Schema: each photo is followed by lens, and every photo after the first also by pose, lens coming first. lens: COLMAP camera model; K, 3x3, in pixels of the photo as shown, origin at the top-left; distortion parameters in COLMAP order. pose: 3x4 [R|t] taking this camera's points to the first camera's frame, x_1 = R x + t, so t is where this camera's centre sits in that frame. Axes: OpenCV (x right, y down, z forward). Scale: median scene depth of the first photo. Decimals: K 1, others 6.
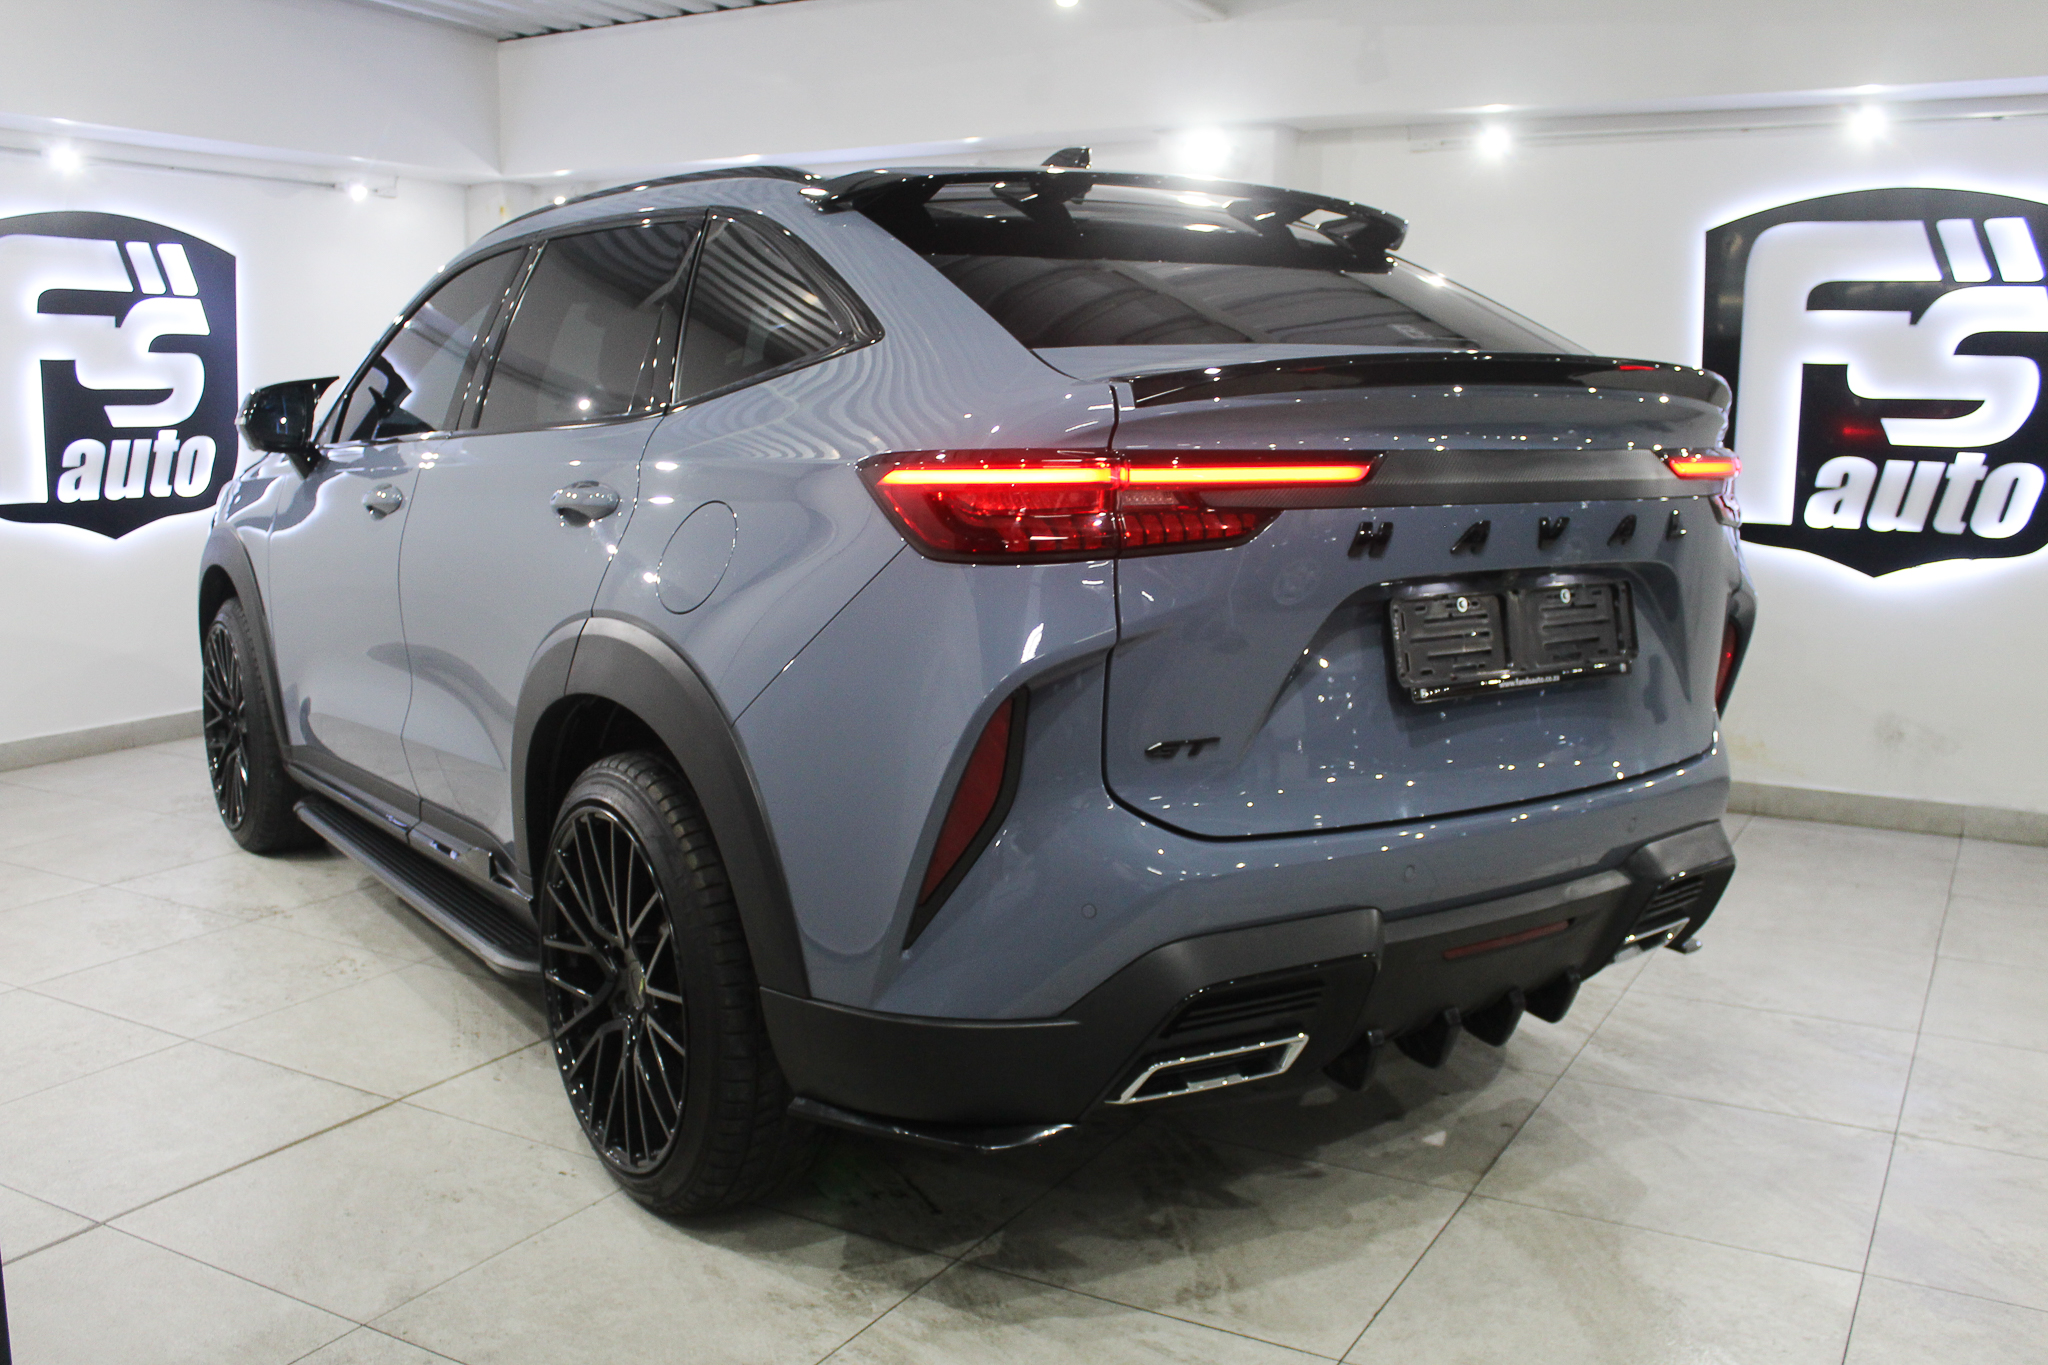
lens RADIAL K [[1851.8, 0, 1019.7], [0, 1851.8, 721.3], [0, 0, 1]] dist [-0.149465, 0.127083]
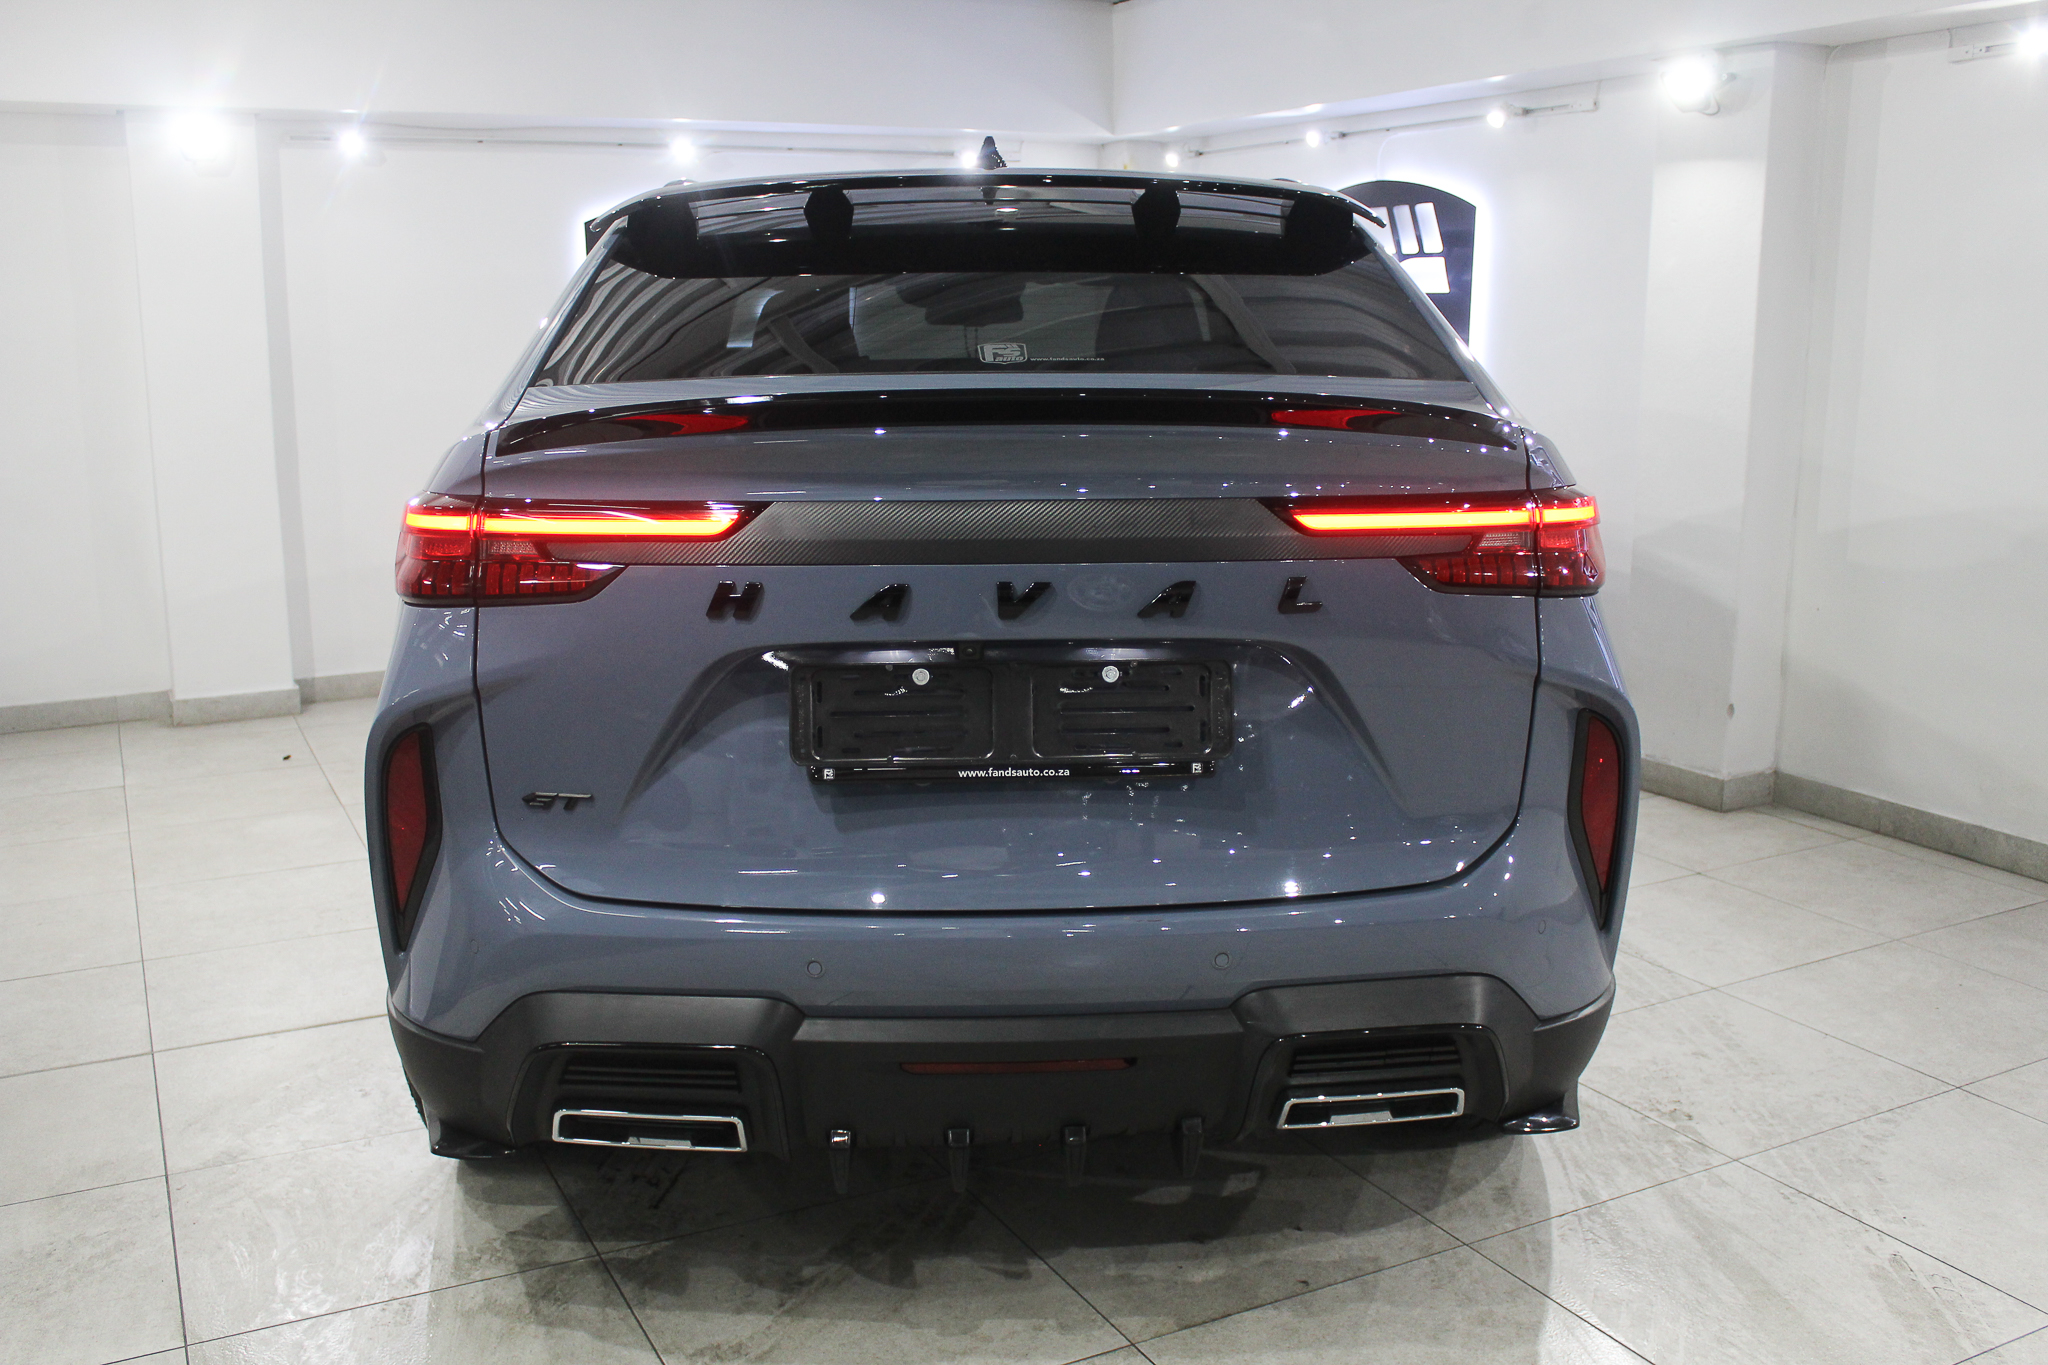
lens RADIAL K [[1851.8, 0, 1019.7], [0, 1851.8, 721.3], [0, 0, 1]] dist [-0.149465, 0.127083]
pose [[0.834244, 0.106499, -0.541013, 0.682542], [-0.083715, 0.994259, 0.066633, -0.094572], [0.545003, -0.010297, 0.838371, 0.264273]]
